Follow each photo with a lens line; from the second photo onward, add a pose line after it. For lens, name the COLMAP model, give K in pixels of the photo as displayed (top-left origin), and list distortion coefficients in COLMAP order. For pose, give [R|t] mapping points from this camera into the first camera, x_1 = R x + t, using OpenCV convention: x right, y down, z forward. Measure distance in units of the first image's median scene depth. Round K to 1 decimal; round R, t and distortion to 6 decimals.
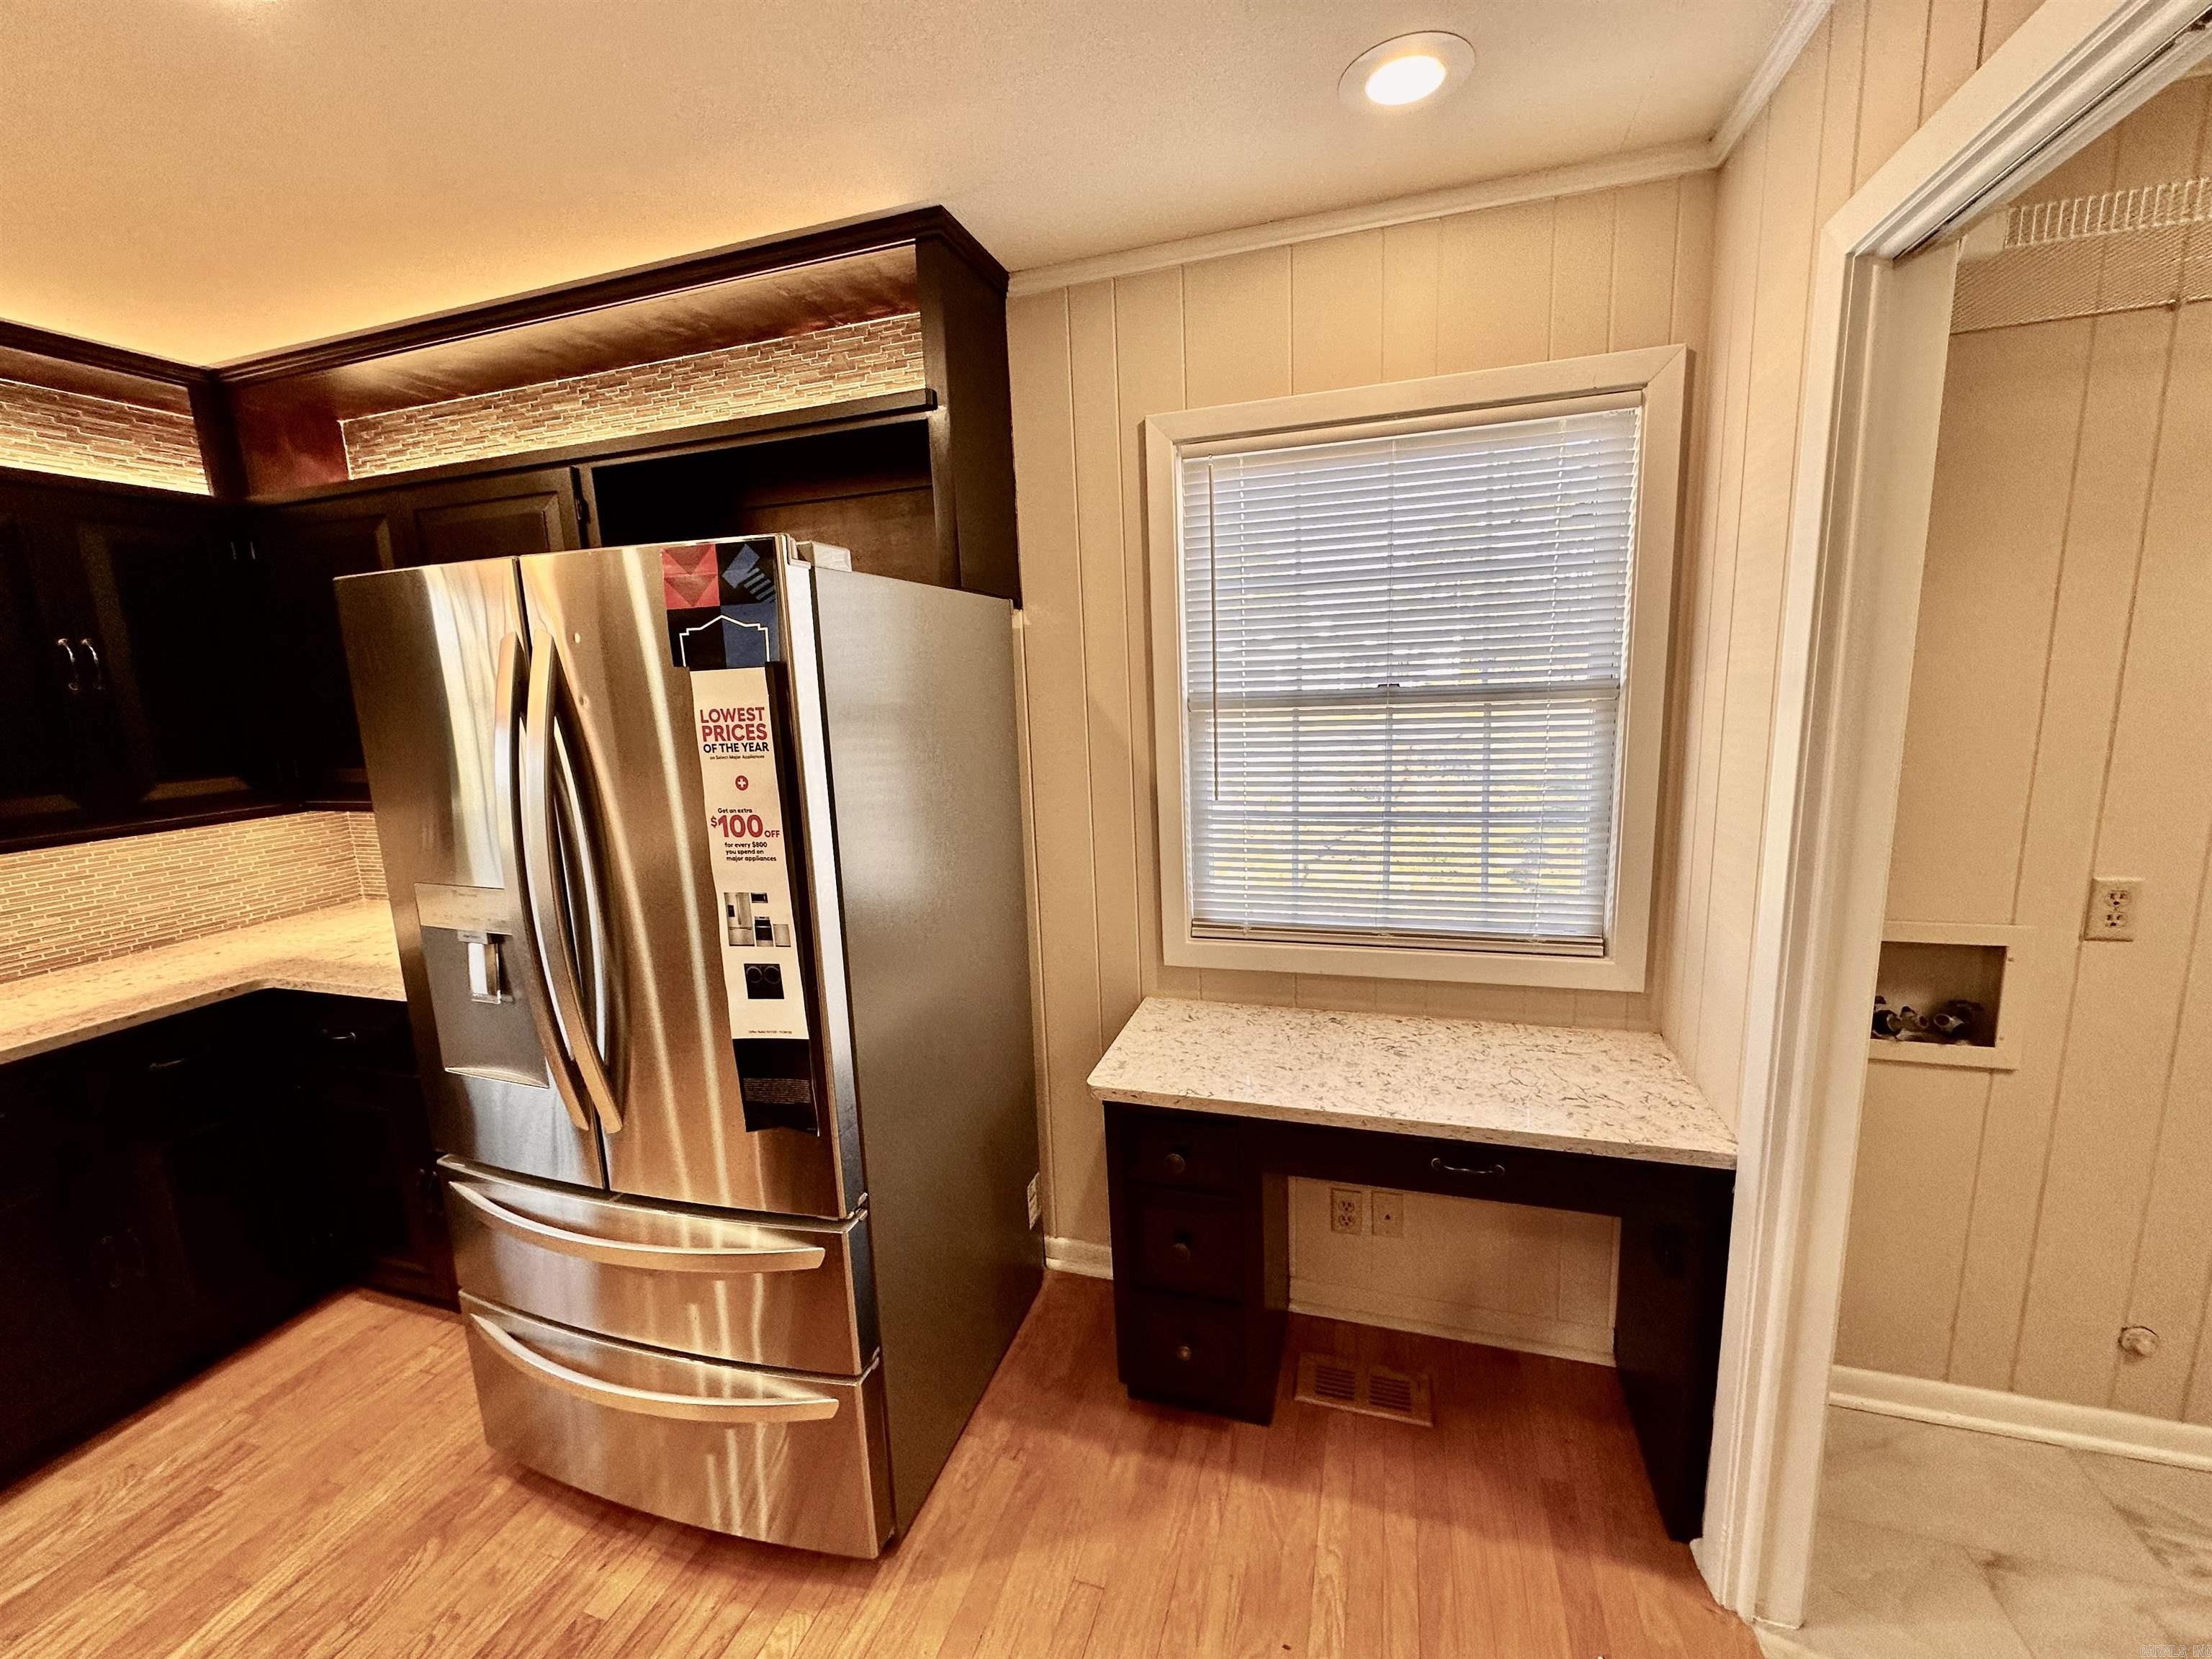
lens RADIAL K [[882.7, 0, 1106.0], [0, 882.7, 829.5], [0, 0, 1]] dist [-0.002341, -0.000264]
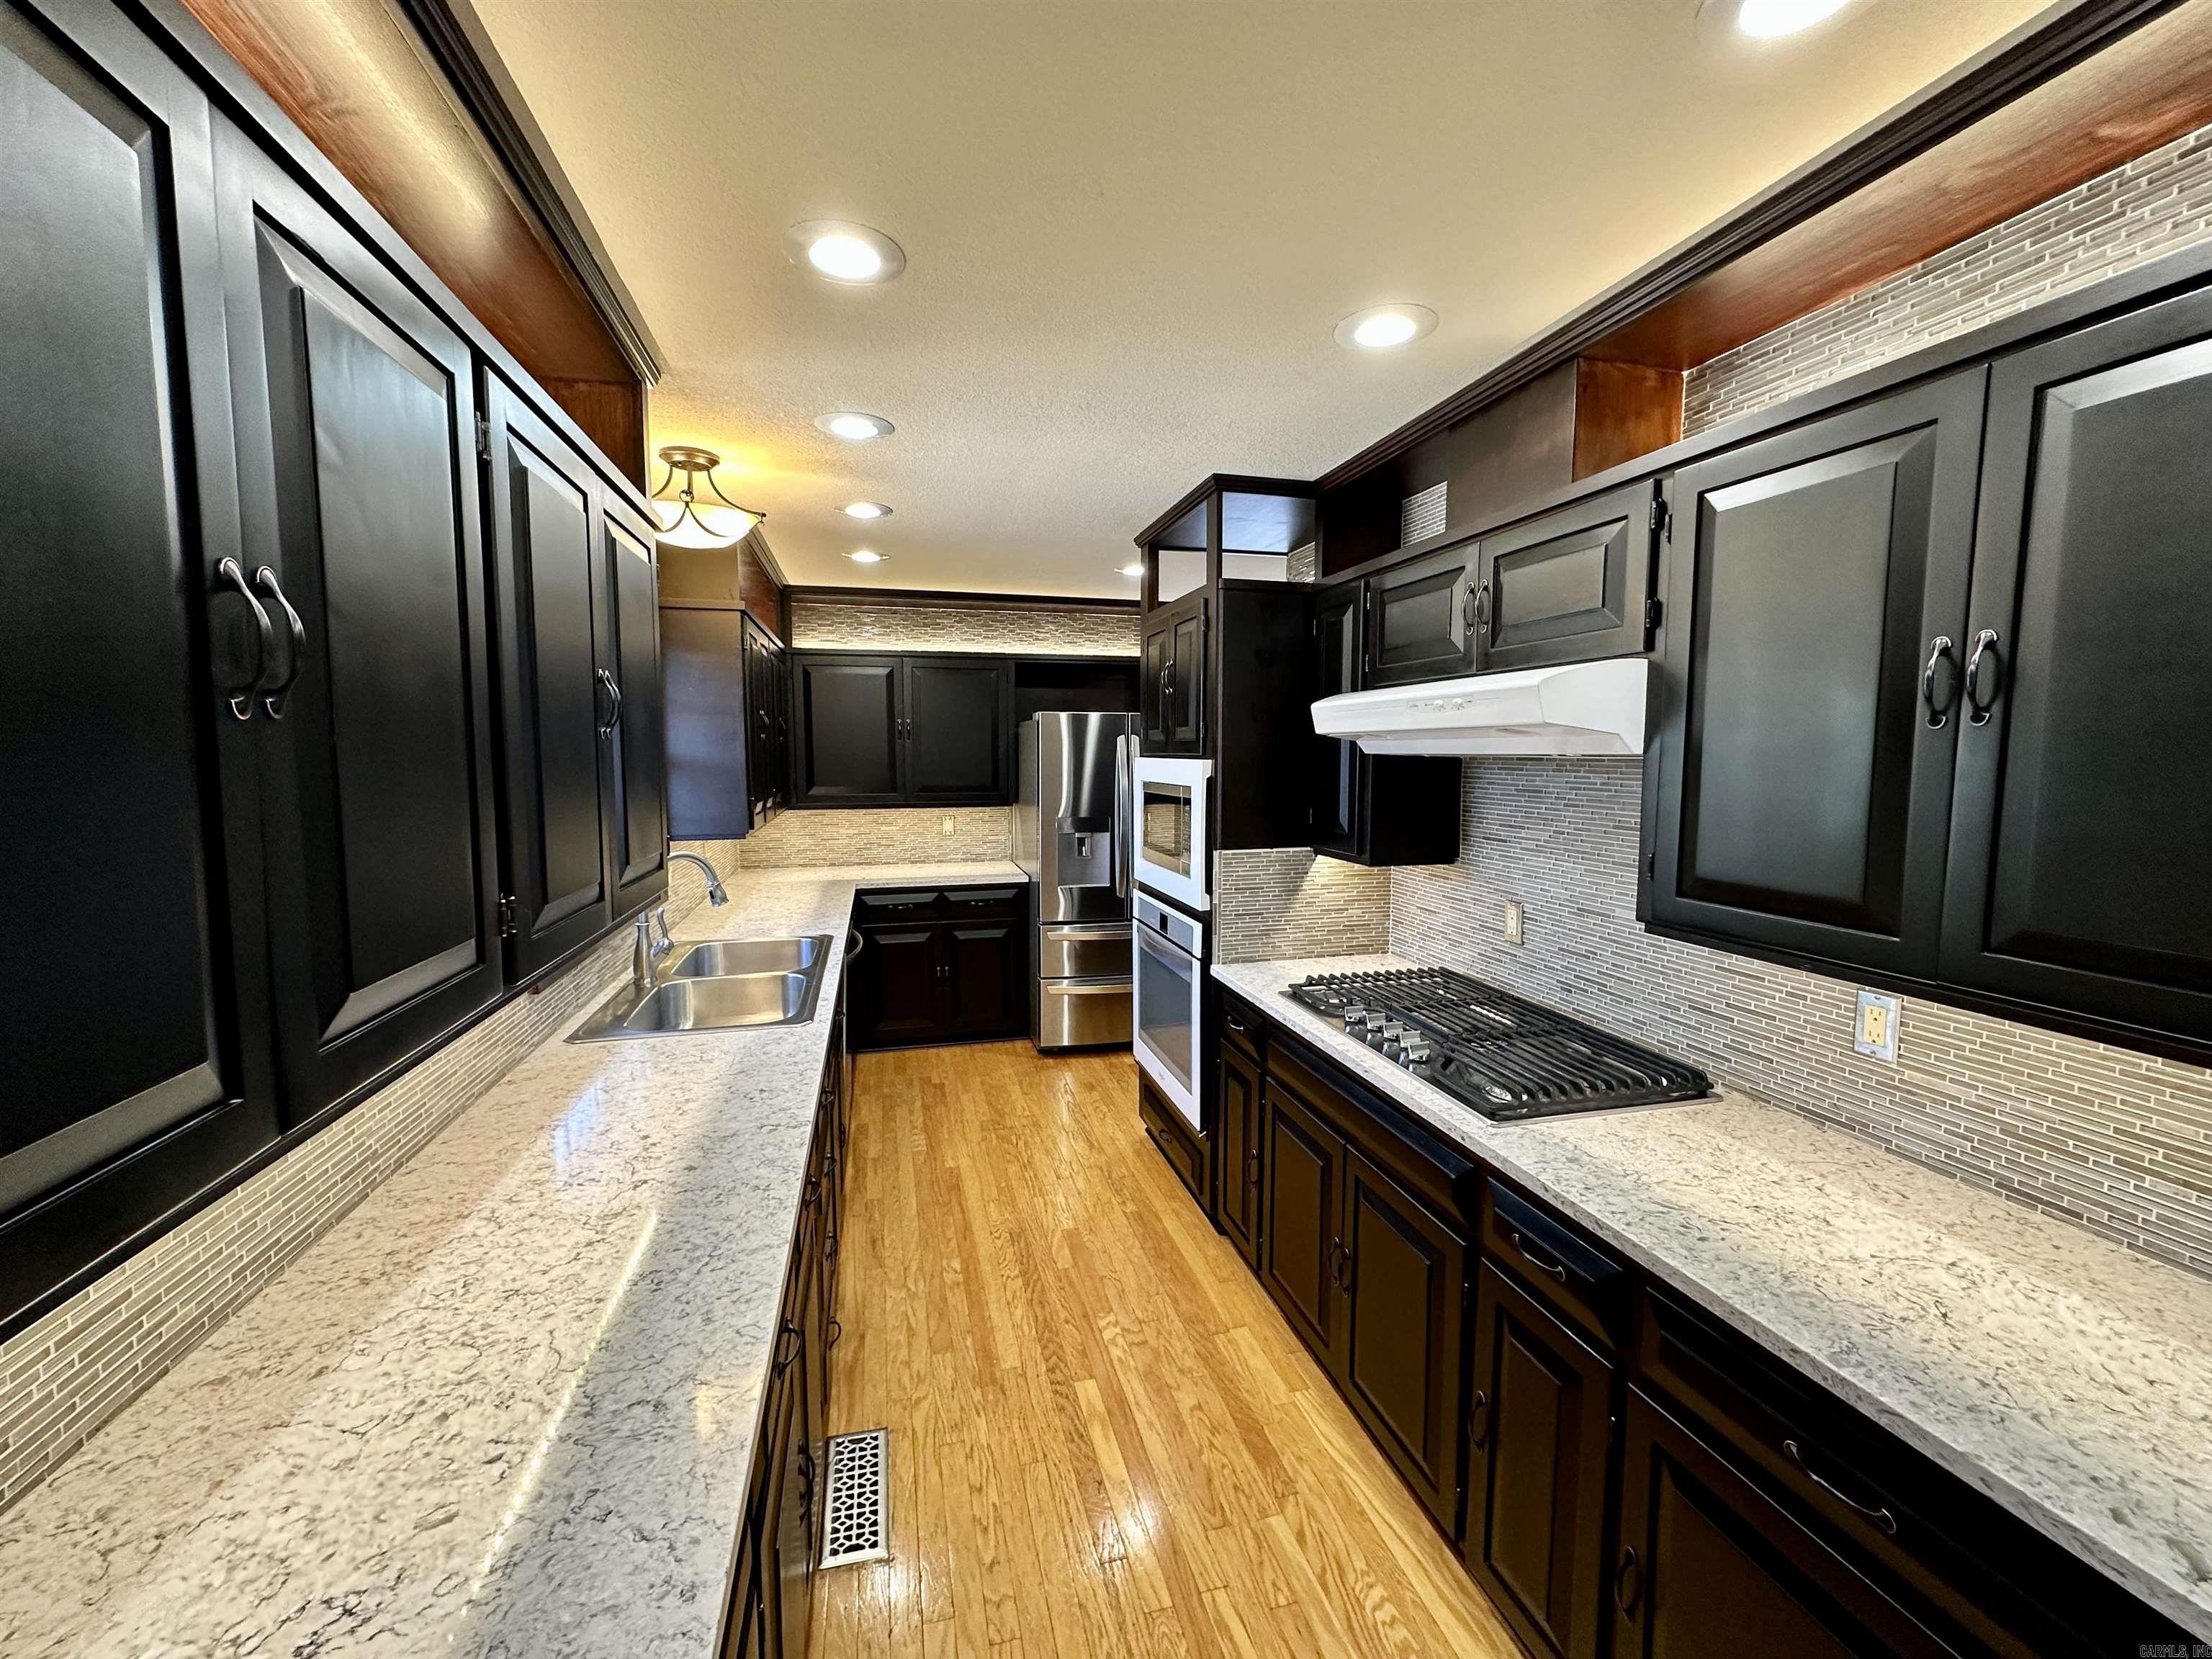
lens RADIAL K [[880.5, 0, 1106.0], [0, 880.5, 829.5], [0, 0, 1]] dist [0.000048, 0.000045]
pose [[0.849346, -0.008656, 0.527765, -2.470777], [0.056083, 0.995685, -0.073926, 0.363300], [-0.524848, 0.092388, 0.846167, -1.706910]]
